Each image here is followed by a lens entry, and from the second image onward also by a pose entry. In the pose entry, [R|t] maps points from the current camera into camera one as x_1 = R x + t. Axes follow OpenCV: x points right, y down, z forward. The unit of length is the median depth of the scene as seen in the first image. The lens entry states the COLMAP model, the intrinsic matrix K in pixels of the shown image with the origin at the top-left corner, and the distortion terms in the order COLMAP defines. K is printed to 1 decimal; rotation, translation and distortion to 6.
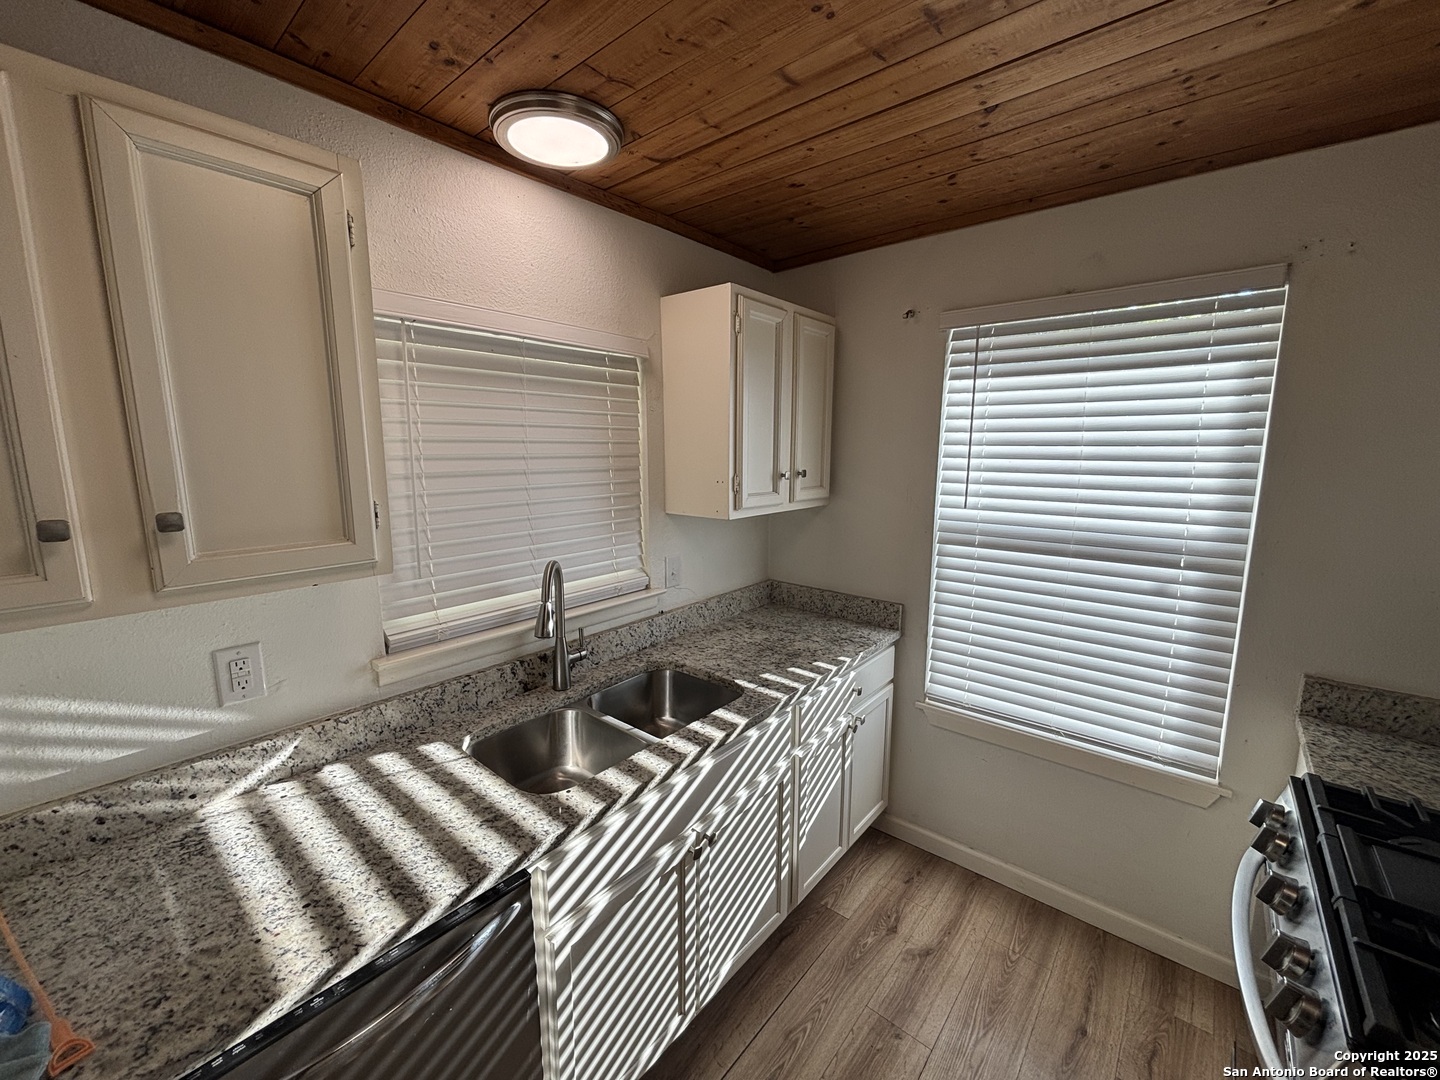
lens RADIAL K [[586.5, 0, 715.5], [0, 586.5, 536.1], [0, 0, 1]] dist [0.003134, 0.000326]
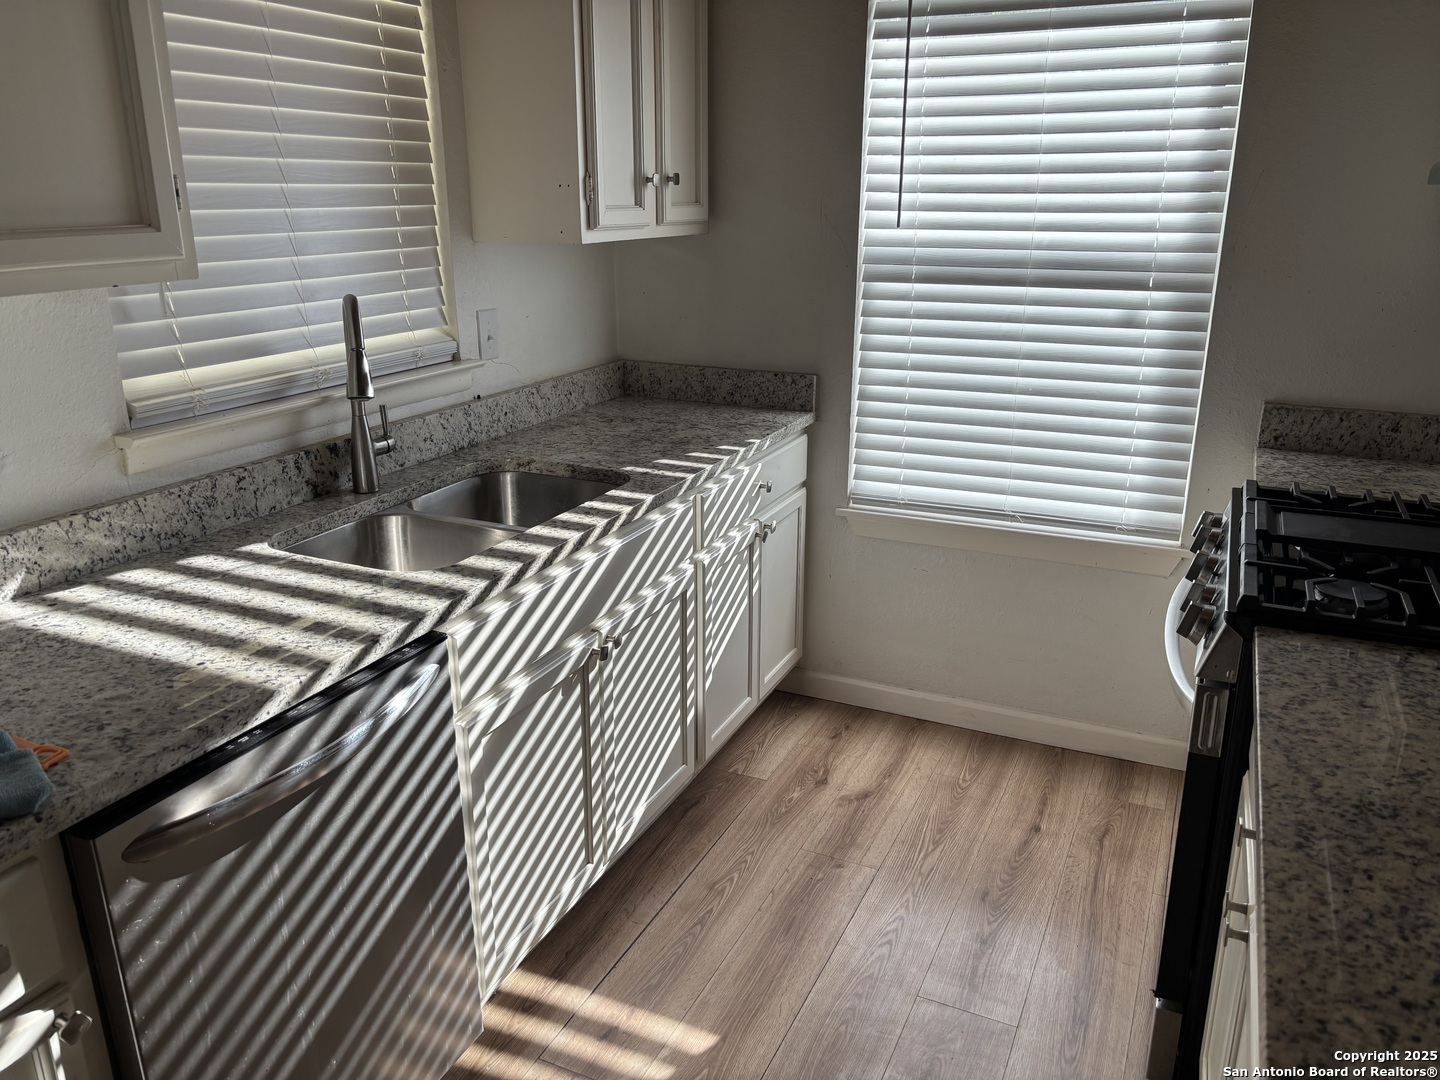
lens RADIAL K [[1096.8, 0, 716.2], [0, 1096.8, 542.8], [0, 0, 1]] dist [0.052218, -0.068338]
pose [[0.964011, -0.083363, 0.252453, -0.192963], [0.042560, 0.985712, 0.162976, 0.121699], [-0.262432, -0.146367, 0.953785, -0.339699]]
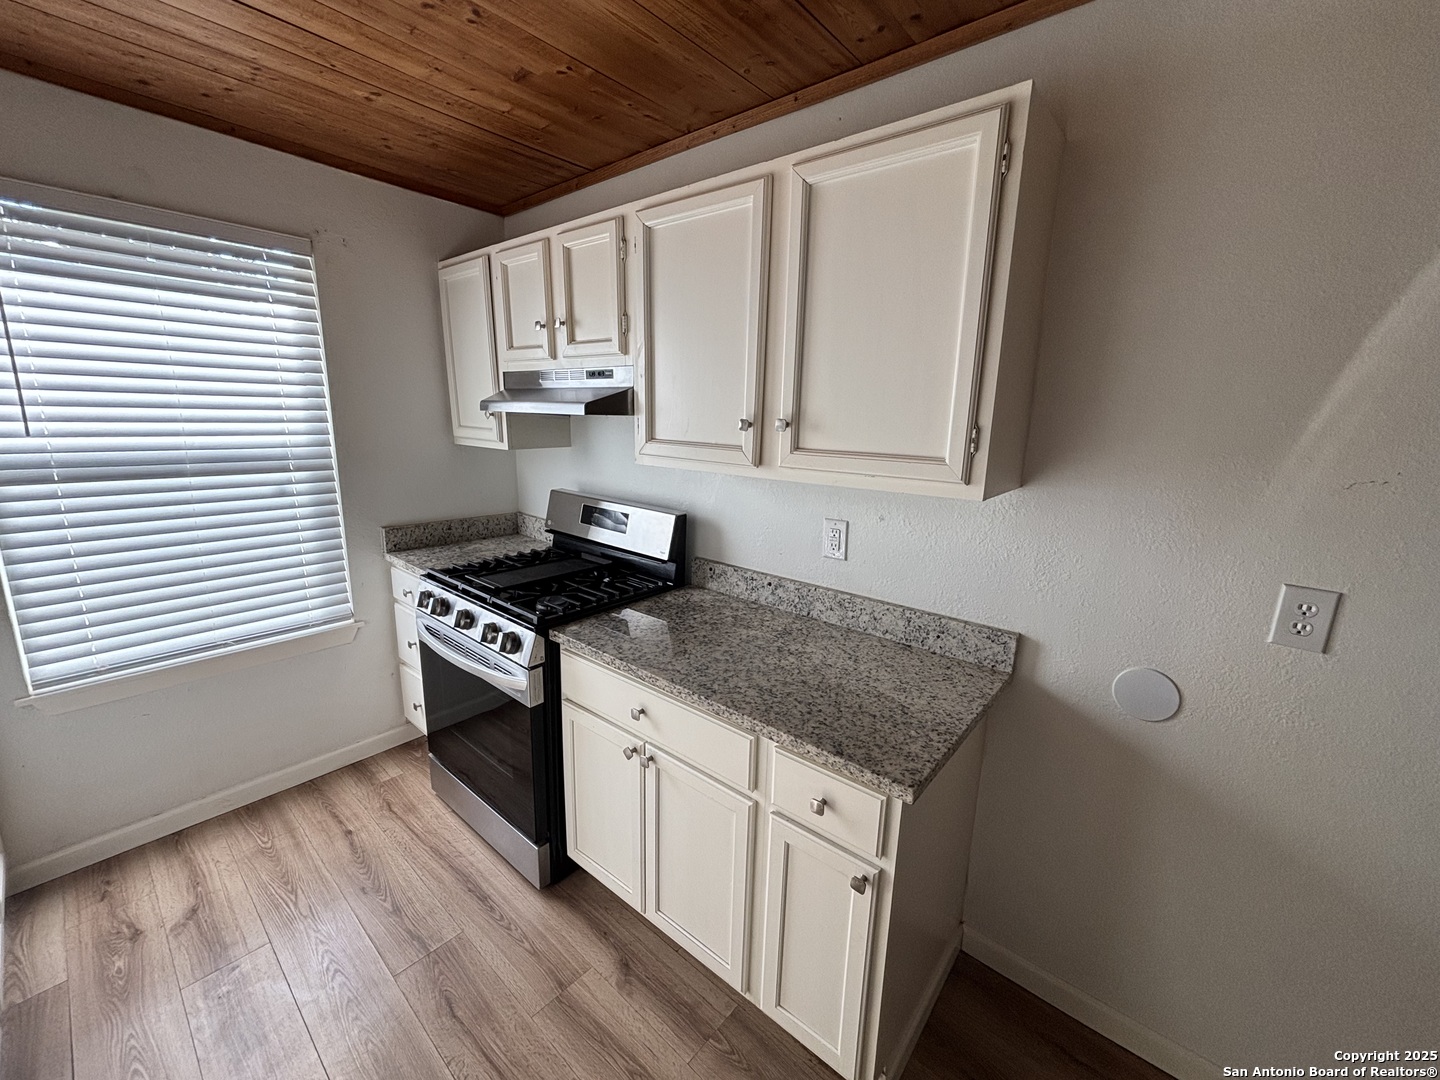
lens RADIAL K [[583.3, 0, 718.9], [0, 583.3, 536.7], [0, 0, 1]] dist [0.001352, -0.000069]
pose [[0.003017, -0.210197, 0.977654, -0.438886], [0.128678, 0.969613, 0.208071, 0.046947], [-0.991682, 0.125175, 0.029973, 0.069971]]
